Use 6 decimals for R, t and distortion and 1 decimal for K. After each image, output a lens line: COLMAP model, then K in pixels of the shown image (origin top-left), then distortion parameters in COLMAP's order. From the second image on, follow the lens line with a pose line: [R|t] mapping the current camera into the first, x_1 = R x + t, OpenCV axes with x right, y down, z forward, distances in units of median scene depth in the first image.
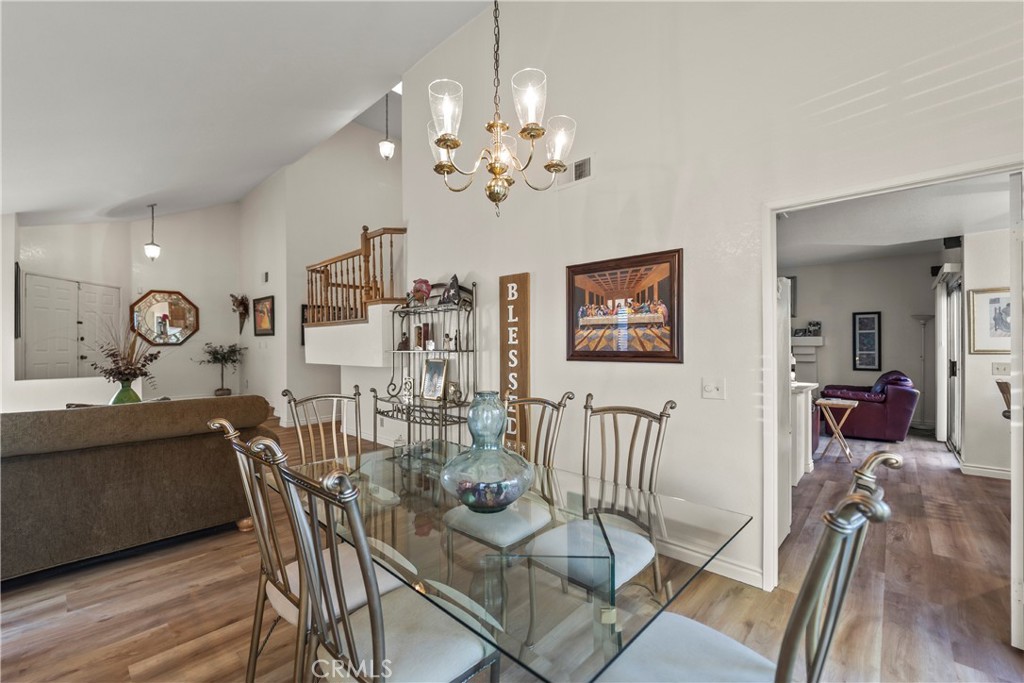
lens RADIAL K [[424.3, 0, 502.4], [0, 424.3, 344.8], [0, 0, 1]] dist [-0.000021, 0.000004]
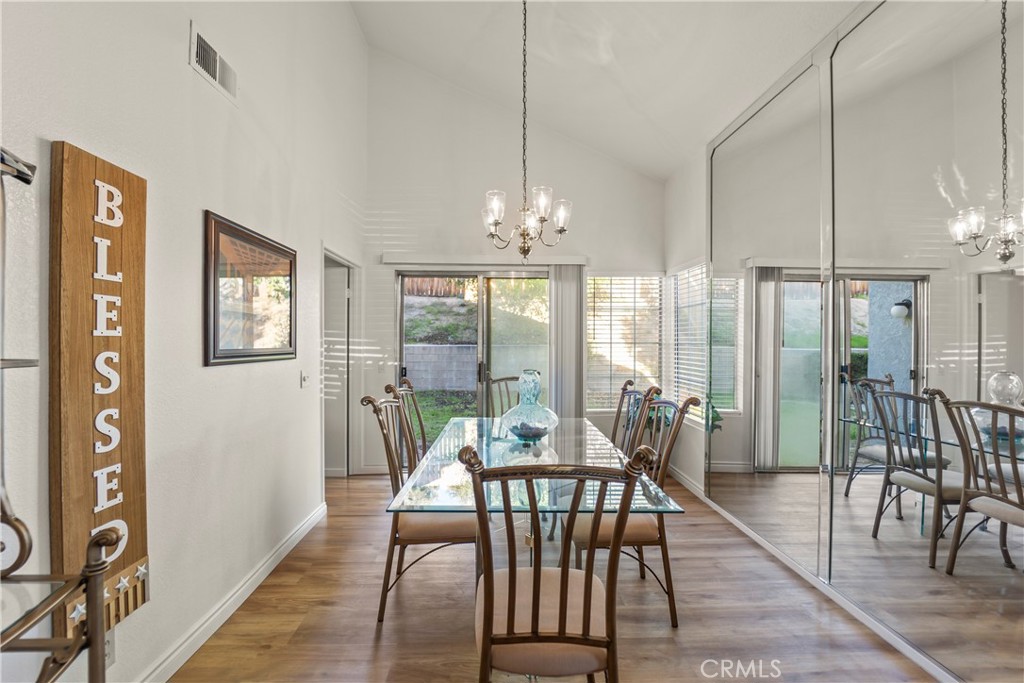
lens RADIAL K [[424.3, 0, 502.4], [0, 424.3, 344.8], [0, 0, 1]] dist [-0.000021, 0.000004]
pose [[-0.697300, -0.005540, 0.716758, -0.408847], [-0.006121, 0.999980, 0.001775, 0.002148], [-0.716753, -0.003150, -0.697320, 0.796864]]
